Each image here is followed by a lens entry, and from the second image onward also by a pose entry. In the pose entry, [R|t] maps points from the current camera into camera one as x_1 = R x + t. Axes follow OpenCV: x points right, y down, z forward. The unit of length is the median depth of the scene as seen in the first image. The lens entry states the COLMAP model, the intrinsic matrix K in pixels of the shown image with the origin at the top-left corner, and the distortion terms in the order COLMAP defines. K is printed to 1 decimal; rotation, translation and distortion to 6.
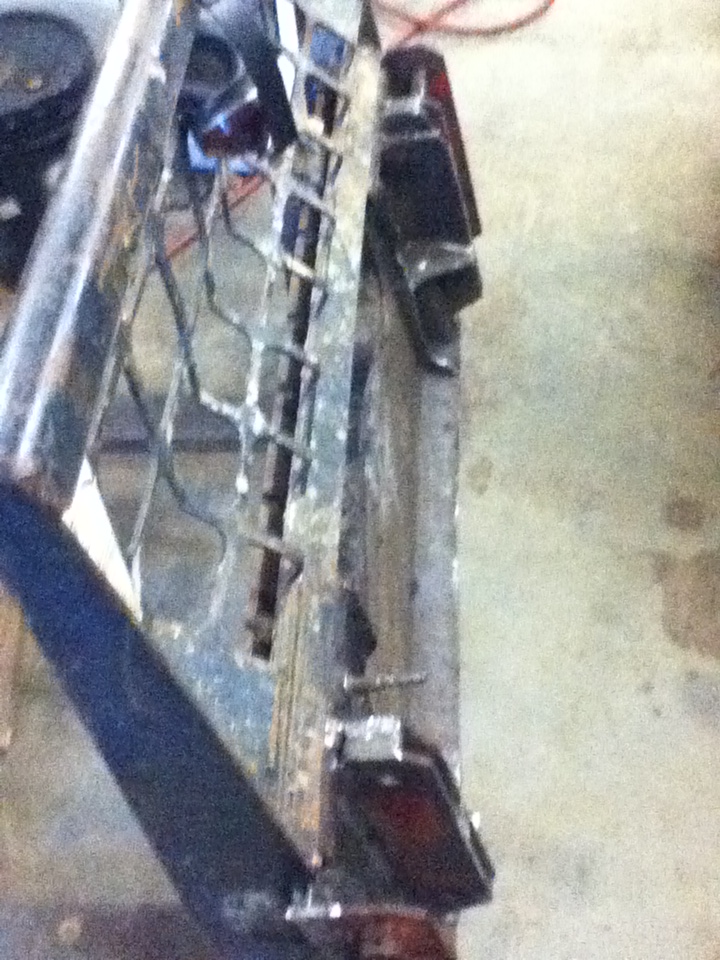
lens RADIAL K [[1148.9, 0, 360.0], [0, 1148.9, 480.0], [0, 0, 1]] dist [0.039107, -0.022256]
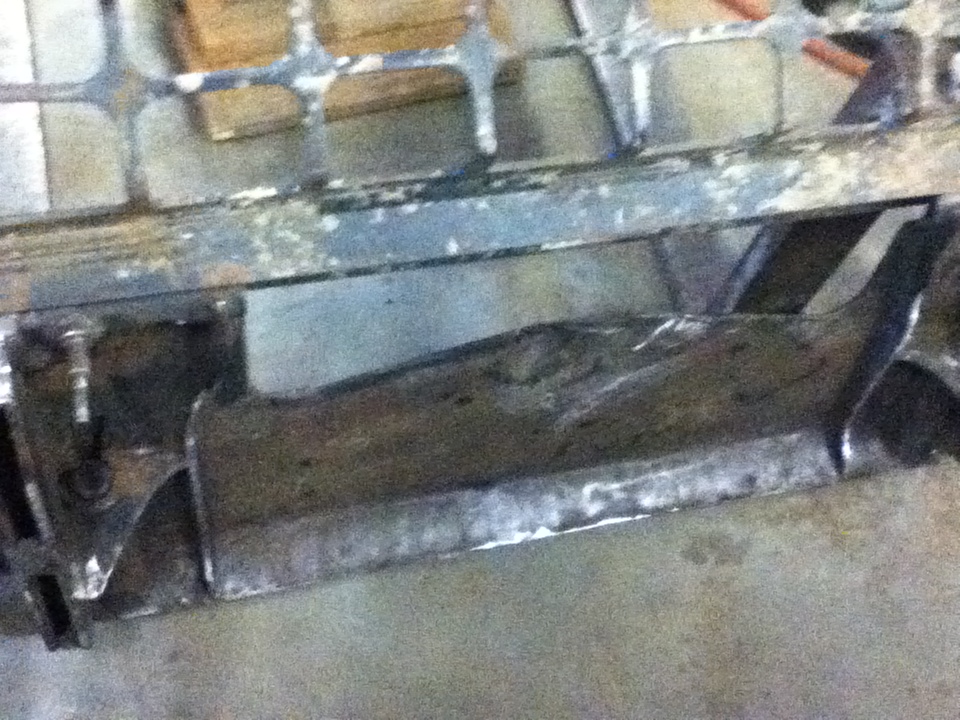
lens RADIAL K [[1148.9, 0, 480.0], [0, 1148.9, 360.0], [0, 0, 1]] dist [0.039107, -0.022256]
pose [[0.252558, 0.911659, -0.324179, 0.251807], [-0.841861, 0.372195, 0.390821, -0.272372], [0.476953, 0.174209, 0.861491, 0.358402]]
